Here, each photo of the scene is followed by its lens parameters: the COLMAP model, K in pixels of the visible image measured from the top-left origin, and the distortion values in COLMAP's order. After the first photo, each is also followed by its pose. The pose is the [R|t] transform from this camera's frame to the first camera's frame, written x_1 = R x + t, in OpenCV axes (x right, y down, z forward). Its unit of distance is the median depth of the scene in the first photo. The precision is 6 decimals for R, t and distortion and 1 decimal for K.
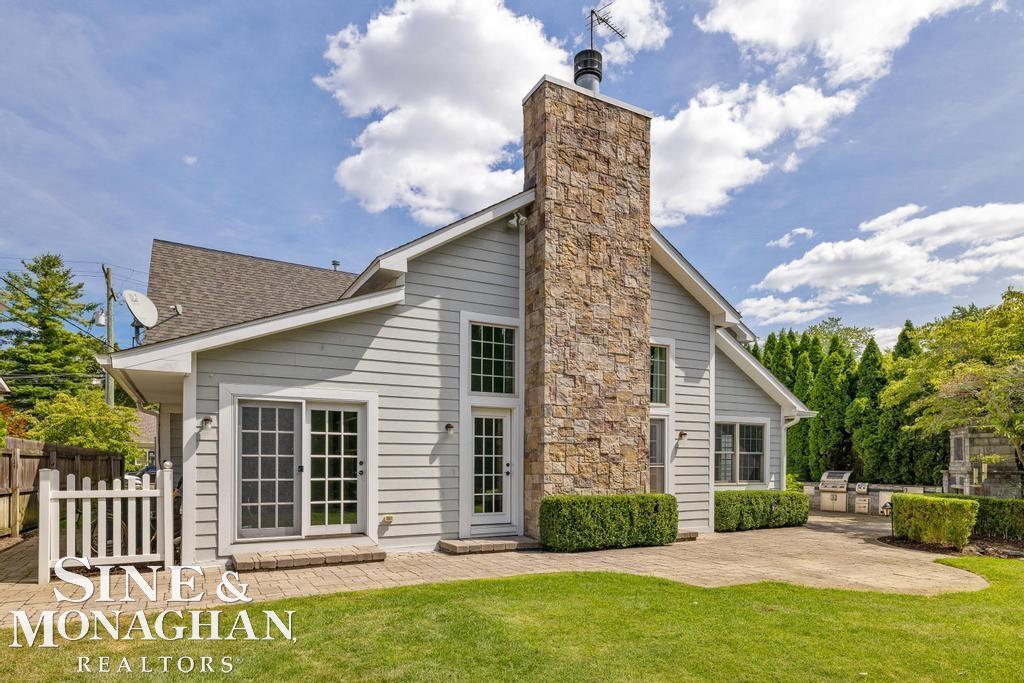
lens RADIAL K [[581.5, 0, 492.4], [0, 581.5, 458.6], [0, 0, 1]] dist [0.006156, 0.000084]
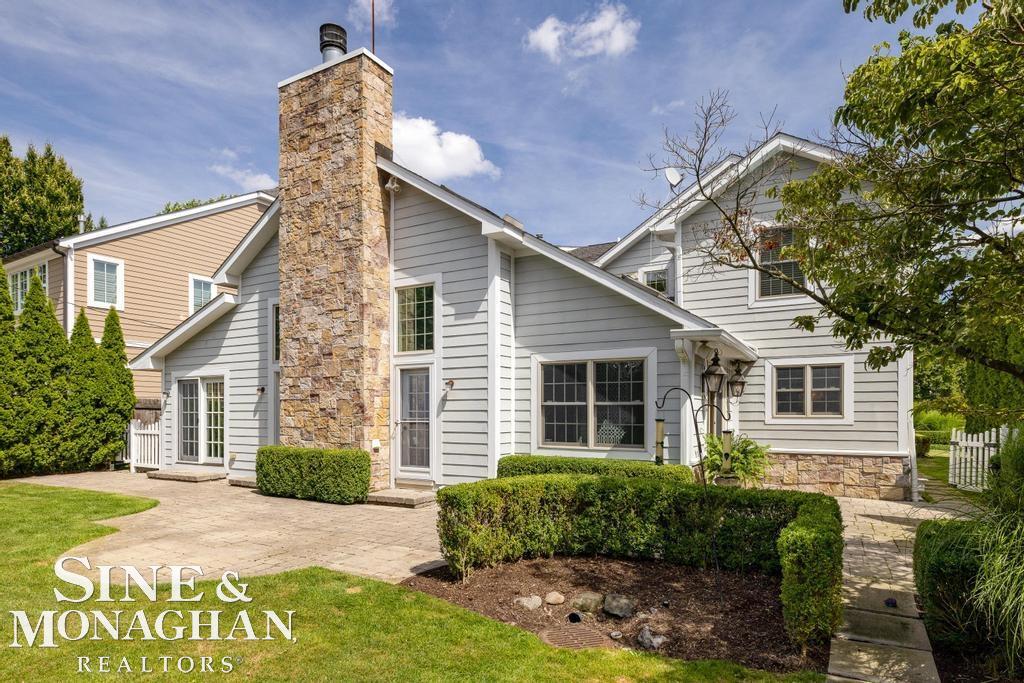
lens RADIAL K [[581.5, 0, 497.8], [0, 581.5, 413.1], [0, 0, 1]] dist [0.006156, 0.000084]
pose [[0.540491, -0.002988, -0.841344, 0.989728], [0.005607, 0.999984, 0.000050, 0.000885], [0.841331, -0.004745, 0.540500, 0.559585]]
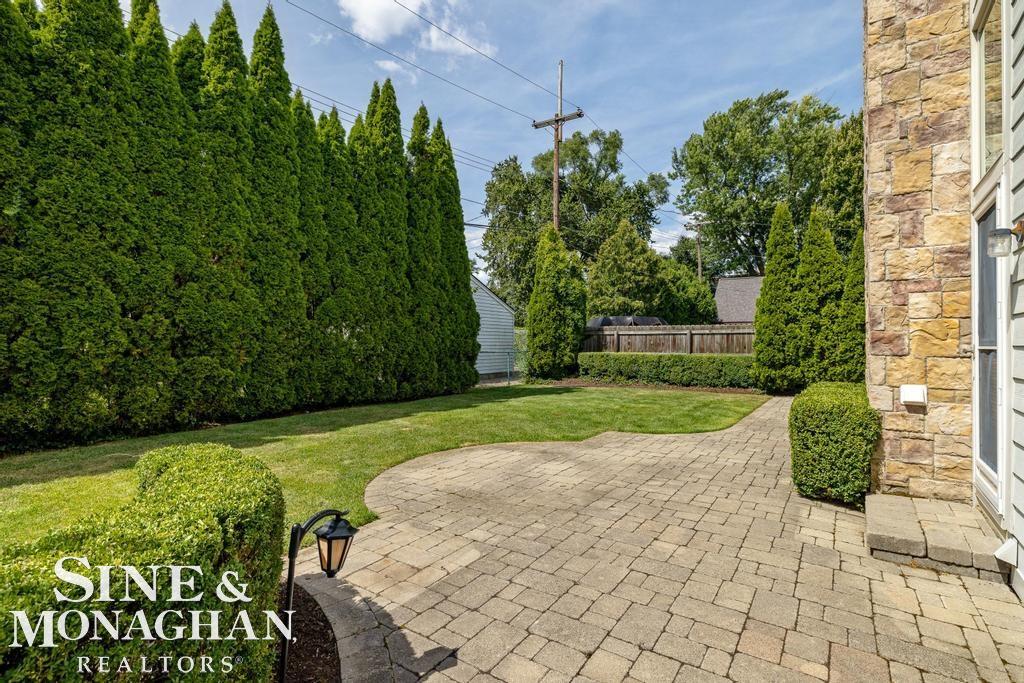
lens RADIAL K [[482.3, 0, 512.2], [0, 482.3, 338.7], [0, 0, 1]] dist [0.002305, 0.000036]
pose [[-0.876838, -0.009433, -0.480694, 0.597902], [-0.003353, 0.999903, -0.013506, 0.011679], [0.480775, -0.010231, -0.876785, 1.003155]]
